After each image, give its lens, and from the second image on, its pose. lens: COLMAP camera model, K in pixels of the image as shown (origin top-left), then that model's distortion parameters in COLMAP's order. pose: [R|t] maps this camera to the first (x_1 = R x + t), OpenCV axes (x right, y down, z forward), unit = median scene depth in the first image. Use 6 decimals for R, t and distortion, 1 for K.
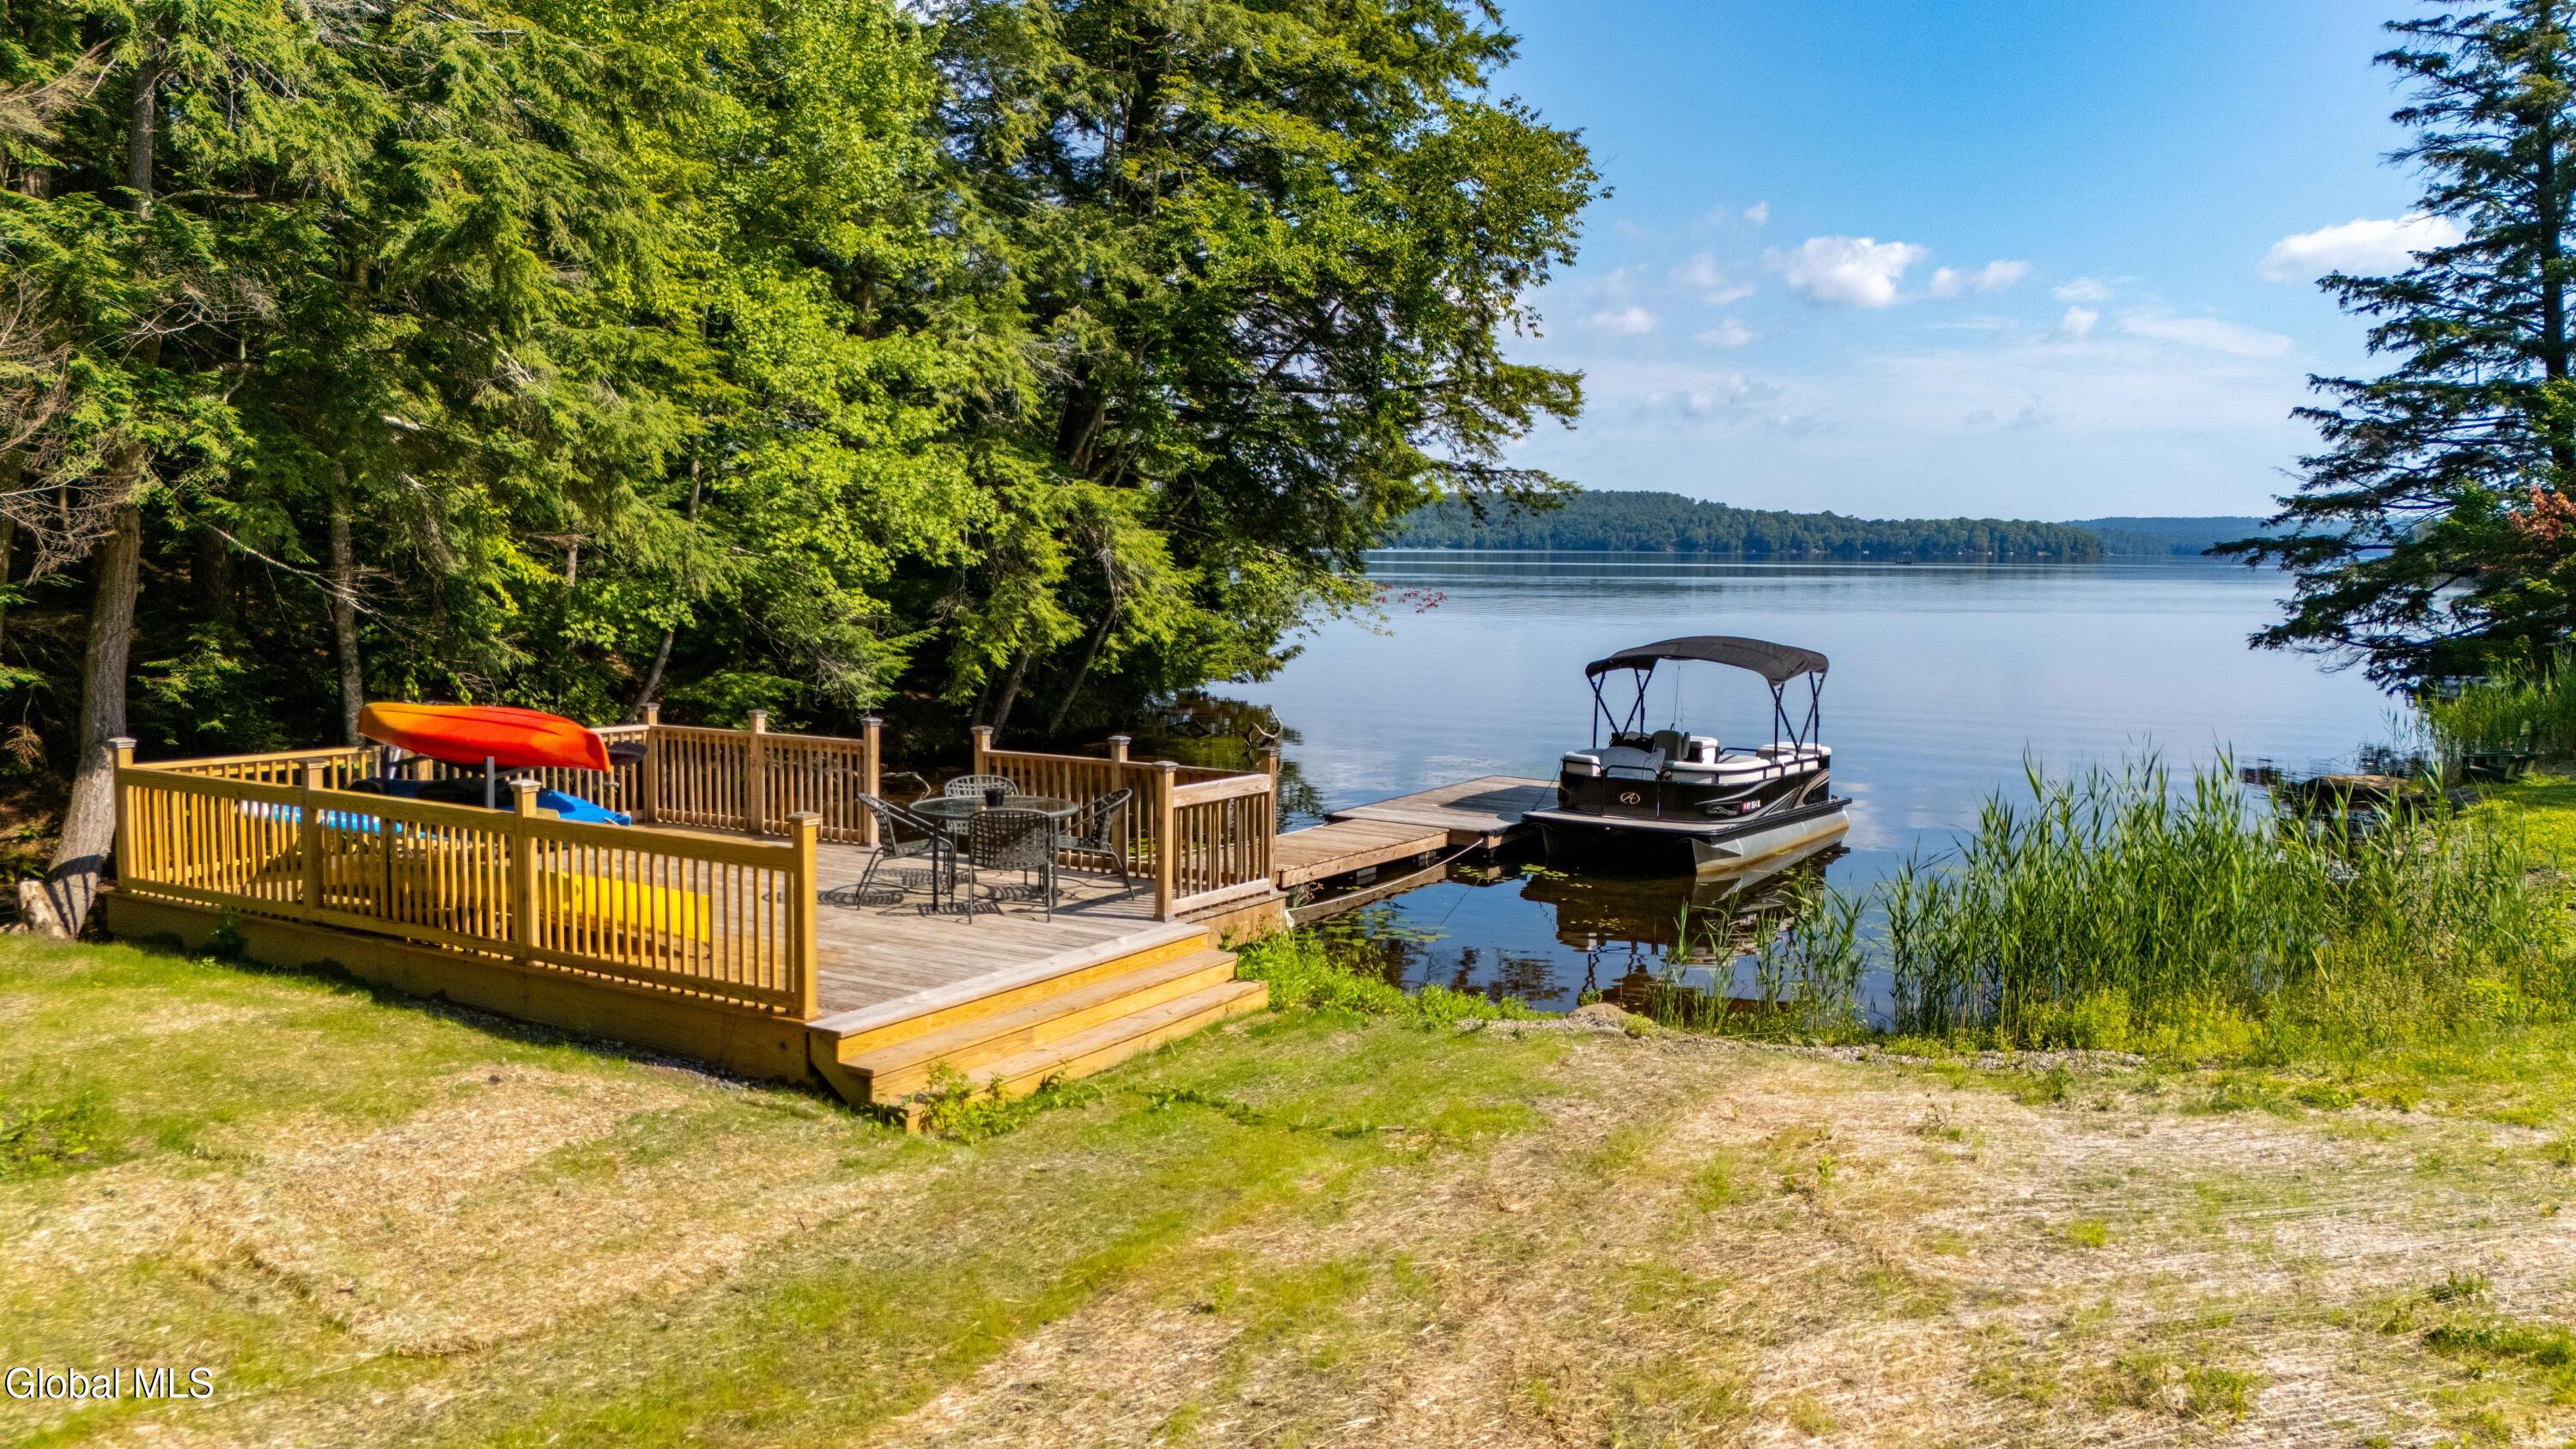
lens RADIAL K [[1975.5, 0, 1280.5], [0, 1975.5, 733.8], [0, 0, 1]] dist [0.072443, -0.071989]
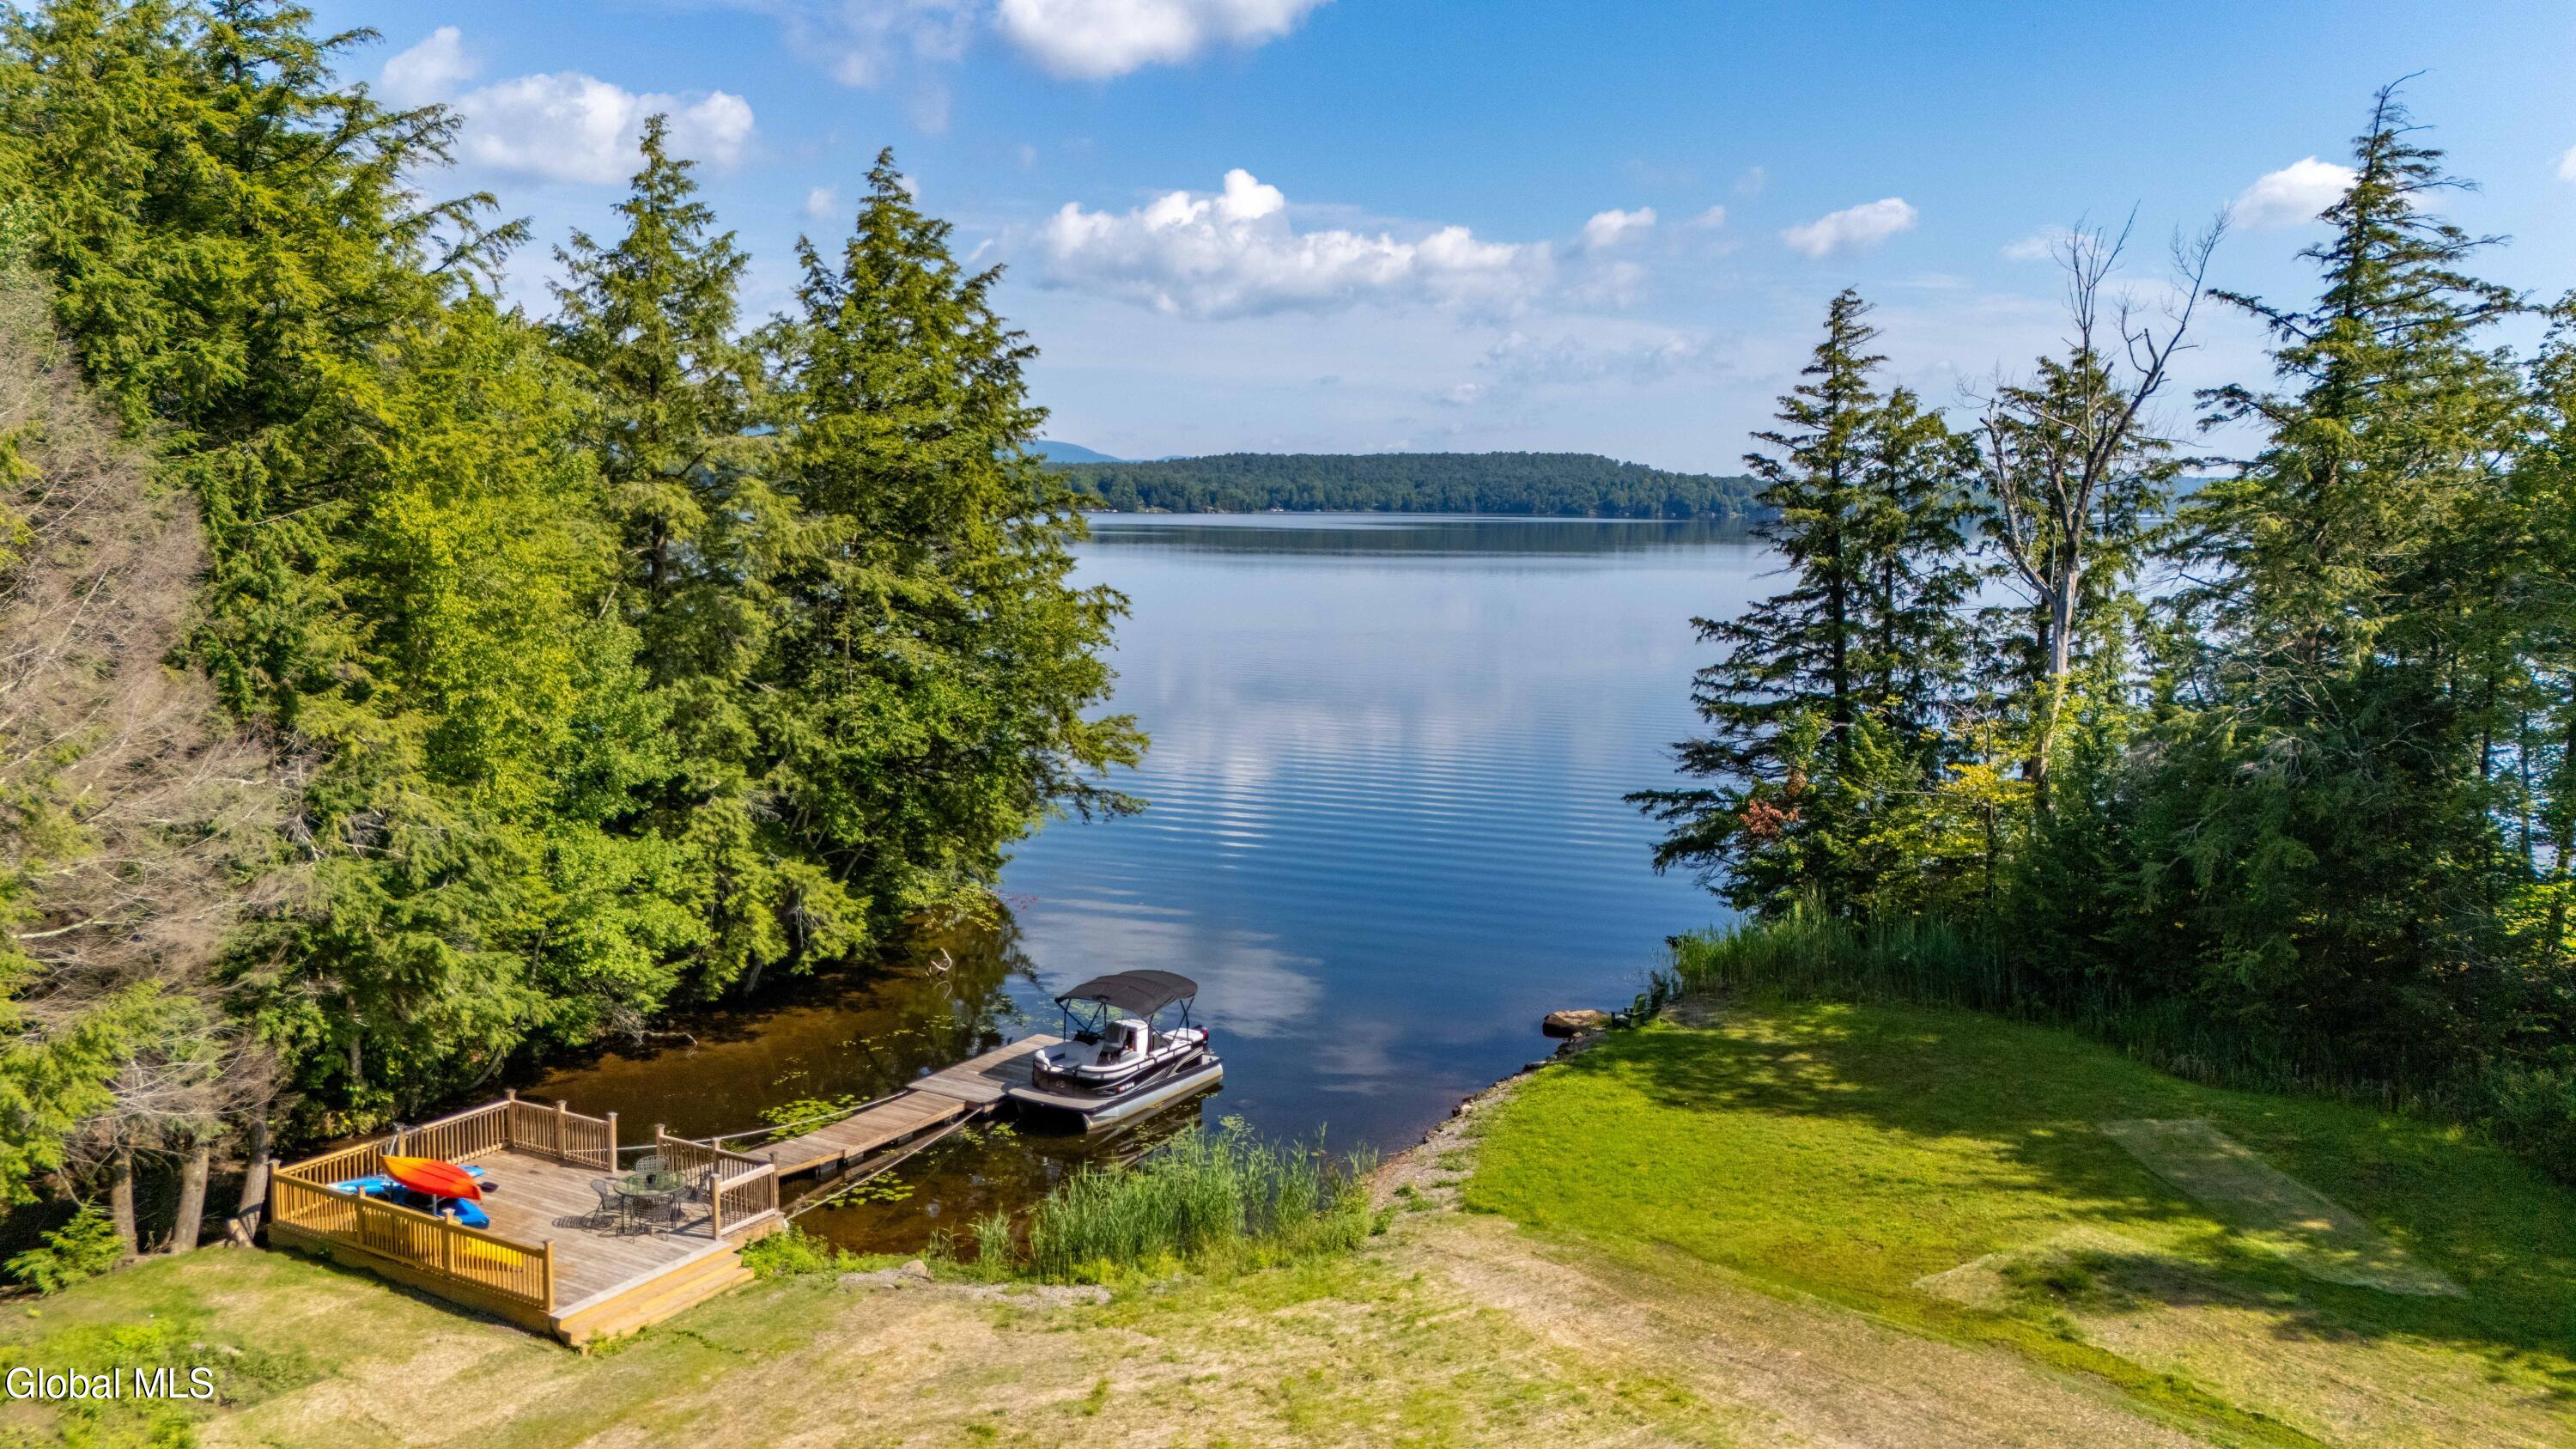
lens RADIAL K [[1975.5, 0, 1289.2], [0, 1975.5, 725.6], [0, 0, 1]] dist [0.072443, -0.071989]
pose [[0.999308, -0.003044, 0.037058, 0.574135], [0.002327, 0.999810, 0.019360, -0.600779], [-0.037110, -0.019260, 0.999126, -1.509087]]
